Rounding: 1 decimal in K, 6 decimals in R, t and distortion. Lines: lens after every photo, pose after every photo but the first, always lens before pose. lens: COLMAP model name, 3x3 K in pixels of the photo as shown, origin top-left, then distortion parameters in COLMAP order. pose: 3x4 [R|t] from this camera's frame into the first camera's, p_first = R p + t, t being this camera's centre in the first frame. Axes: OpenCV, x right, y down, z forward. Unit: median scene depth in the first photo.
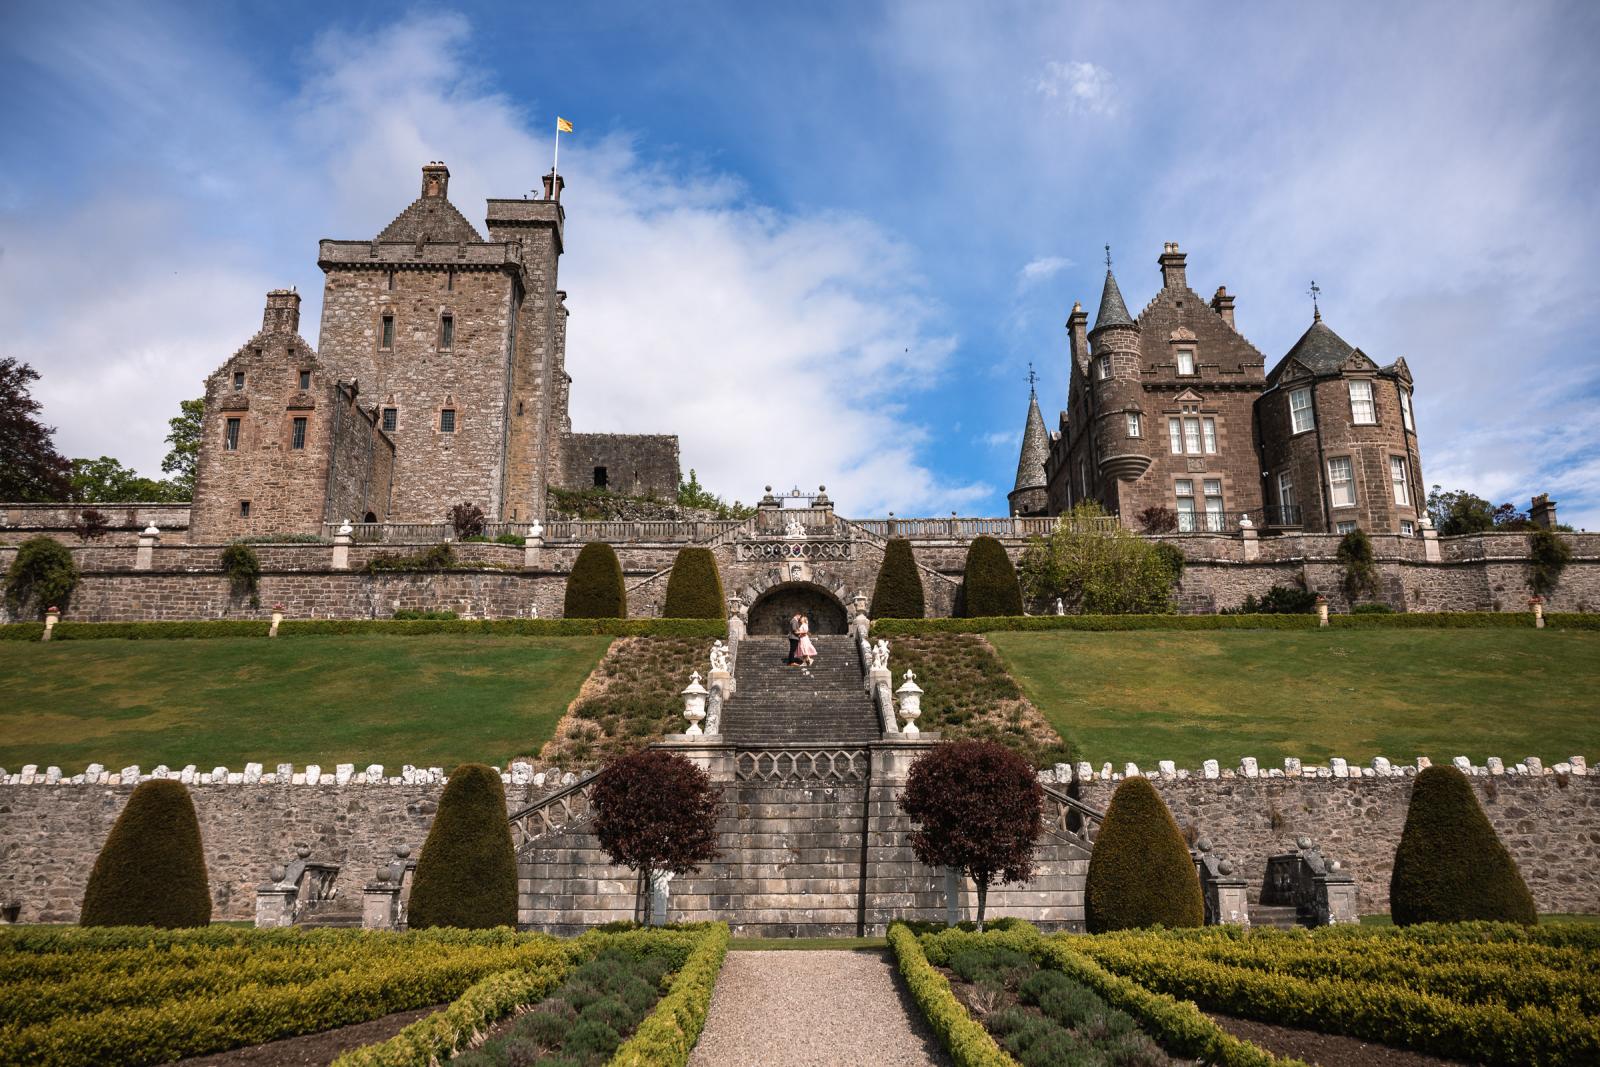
lens RADIAL K [[1282.1, 0, 797.9], [0, 1282.1, 532.1], [0, 0, 1]] dist [-0.105284, 0.122917]
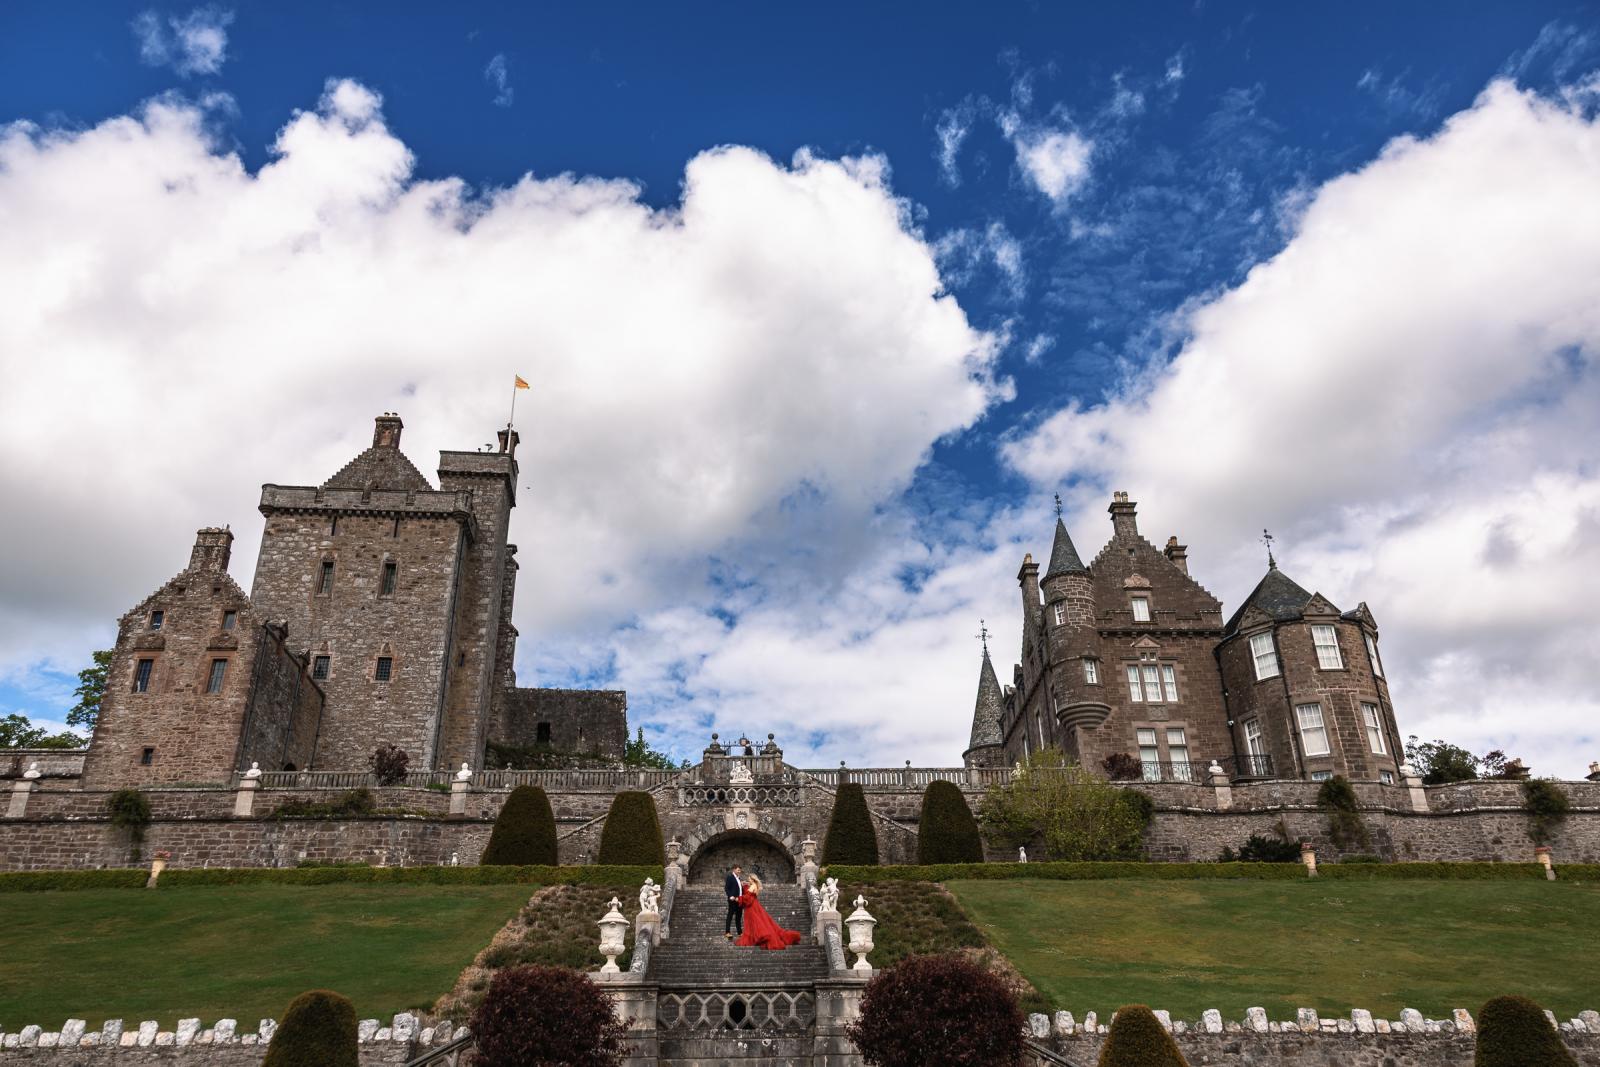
lens RADIAL K [[1254.5, 0, 796.3], [0, 1254.5, 538.0], [0, 0, 1]] dist [0.016434, -0.003621]
pose [[0.999412, 0.009515, 0.032941, 0.006671], [-0.002216, 0.976639, -0.214877, 0.027980], [-0.034216, 0.214678, 0.976085, 0.056704]]
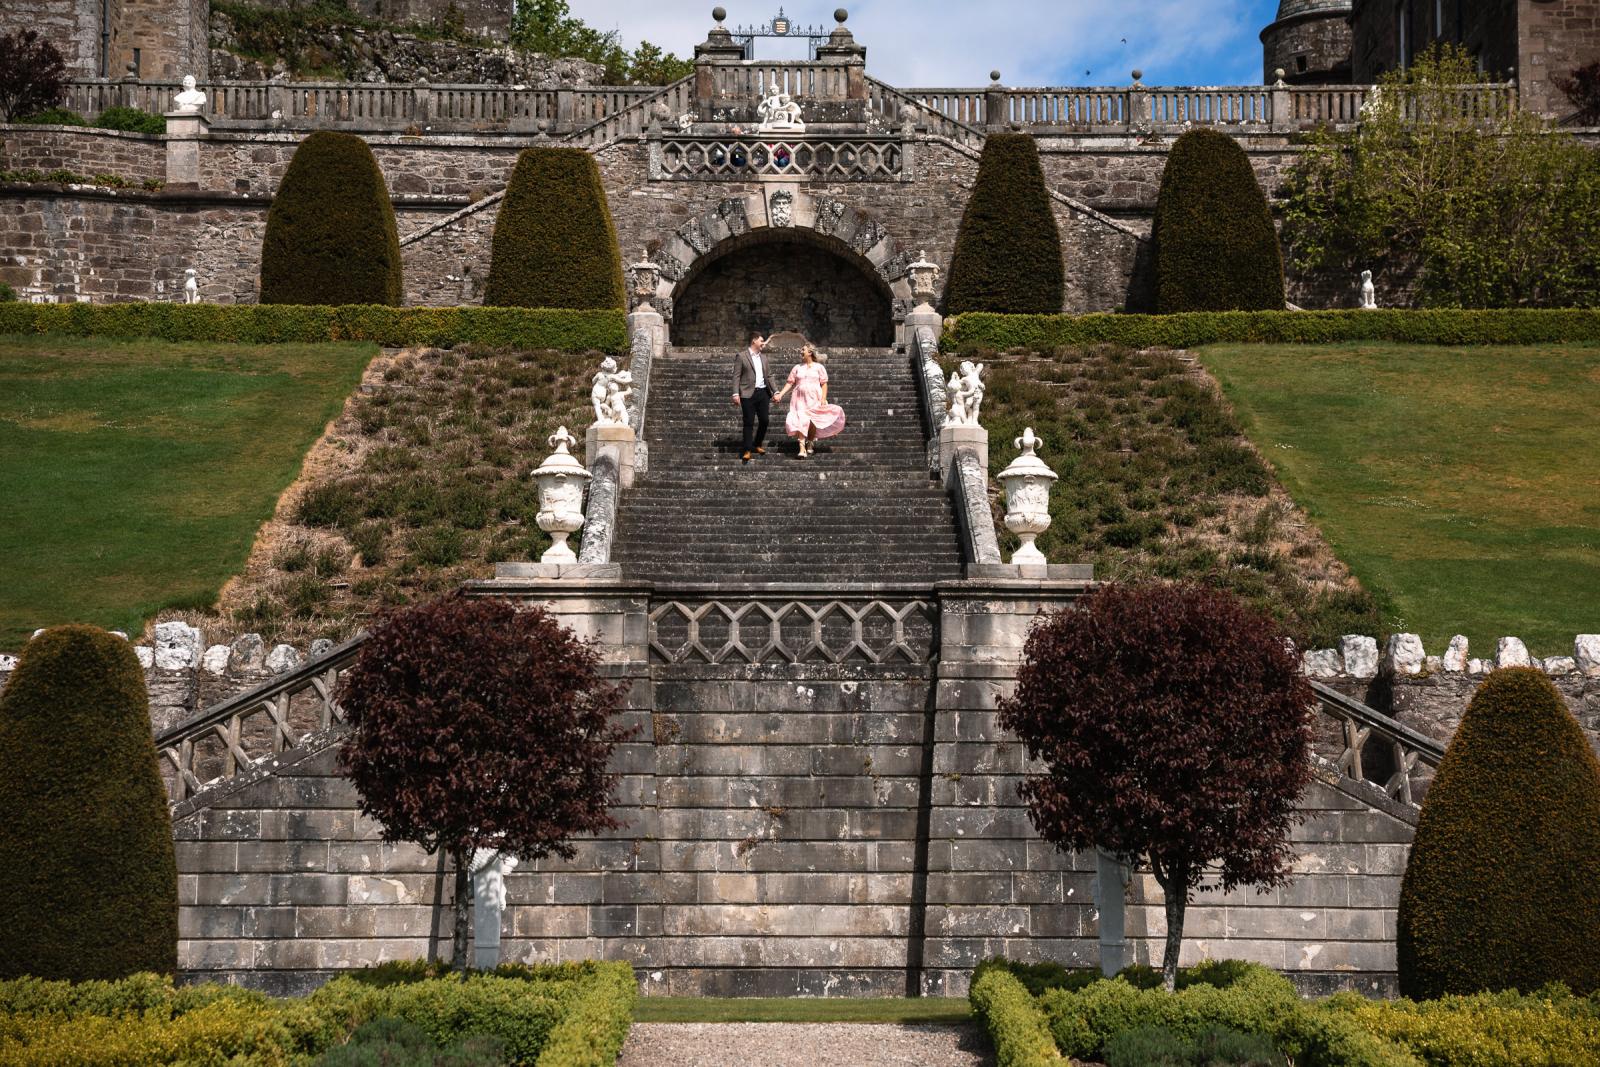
lens RADIAL K [[2848.7, 0, 816.0], [0, 2848.7, 534.3], [0, 0, 1]] dist [0.224863, -0.333010]
pose [[0.999858, 0.010288, 0.013358, -0.001222], [-0.012134, 0.989151, 0.146398, -0.002042], [-0.011706, -0.146539, 0.989136, -0.009575]]
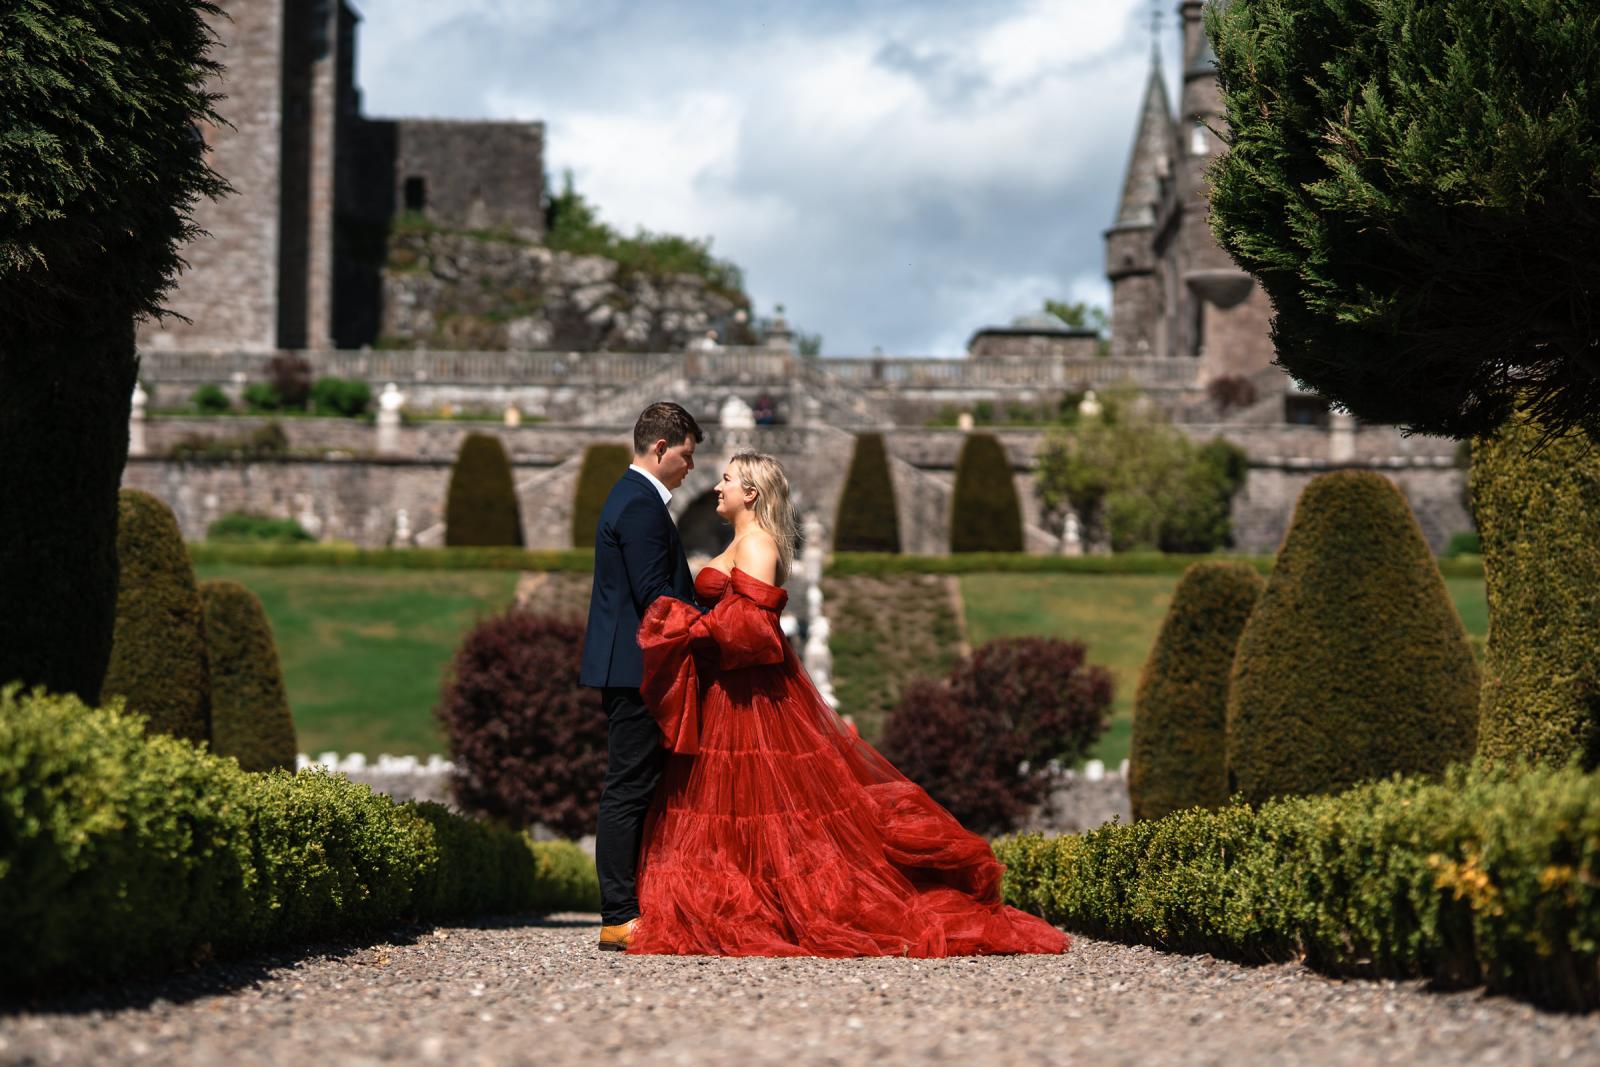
lens RADIAL K [[3708.0, 0, 800.0], [0, 3708.0, 533.5], [0, 0, 1]] dist [-0.019061, 0.038901]
pose [[0.999810, 0.015858, 0.011347, 0.011333], [-0.017617, 0.984038, 0.177082, -0.329510], [-0.008358, -0.177249, 0.984131, -1.211966]]
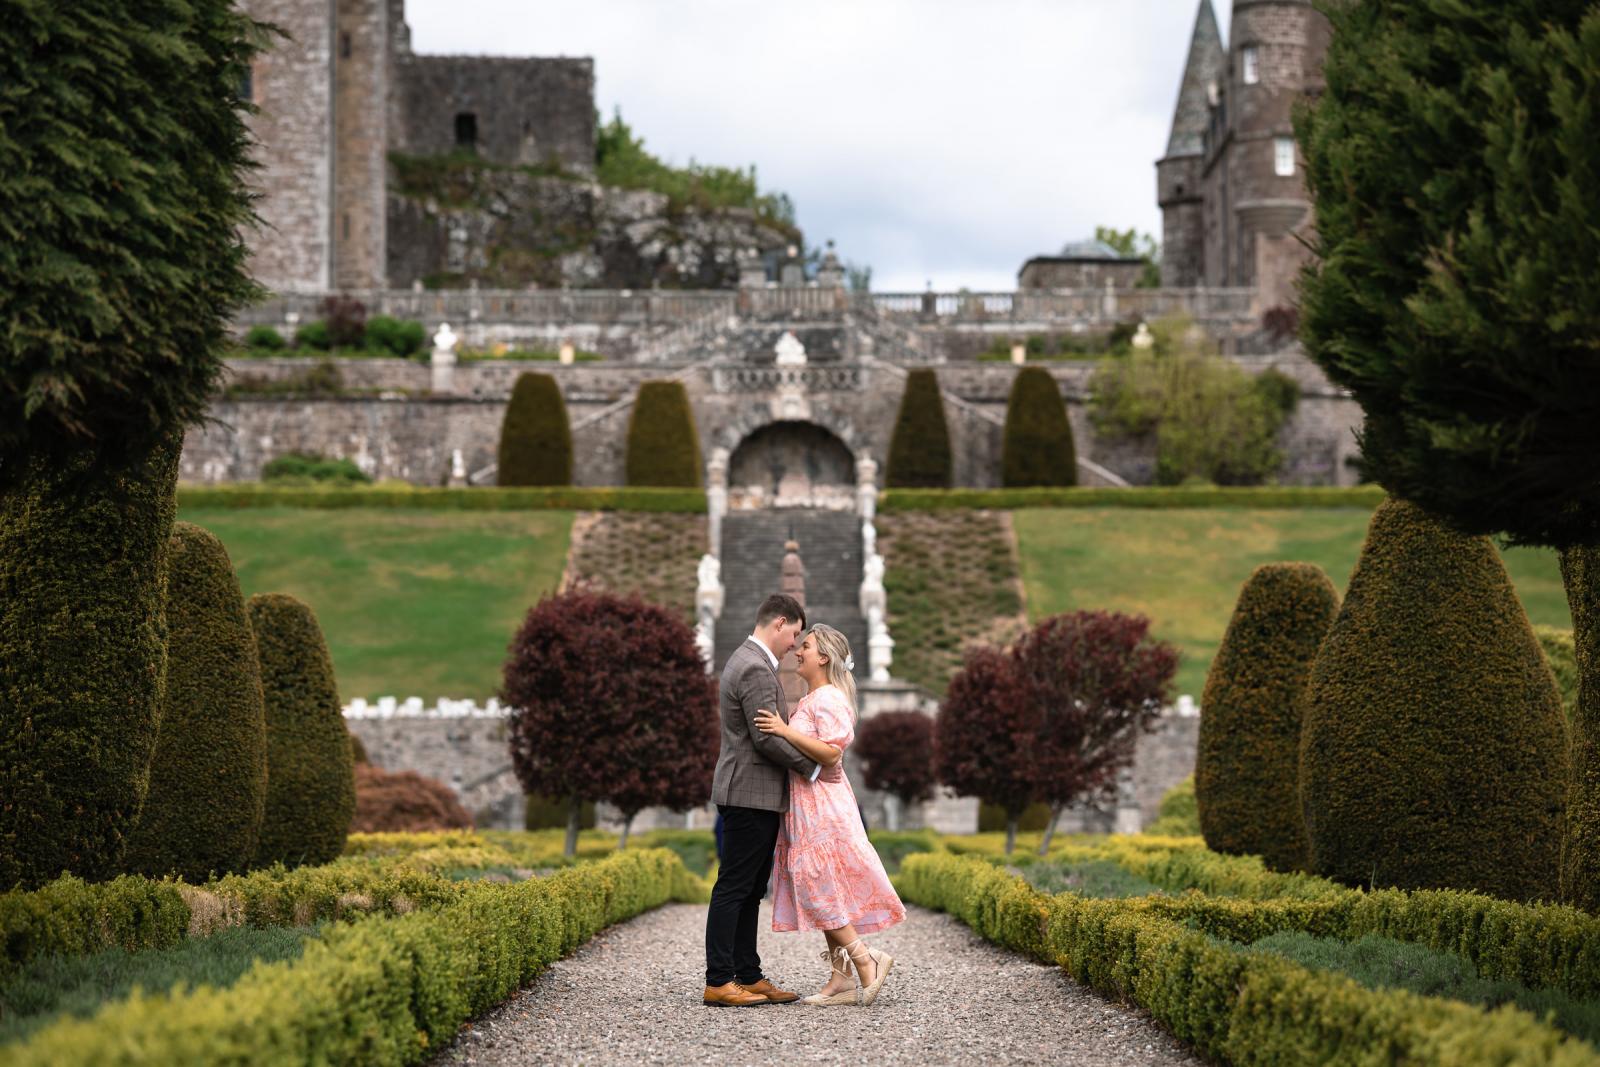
lens RADIAL K [[3677.6, 0, 806.2], [0, 3677.6, 538.9], [0, 0, 1]] dist [0.068280, -0.332884]
pose [[0.999979, 0.006409, -0.000842, 0.010299], [-0.006110, 0.979665, 0.200546, -0.338390], [0.002110, -0.200537, 0.979684, -1.200324]]
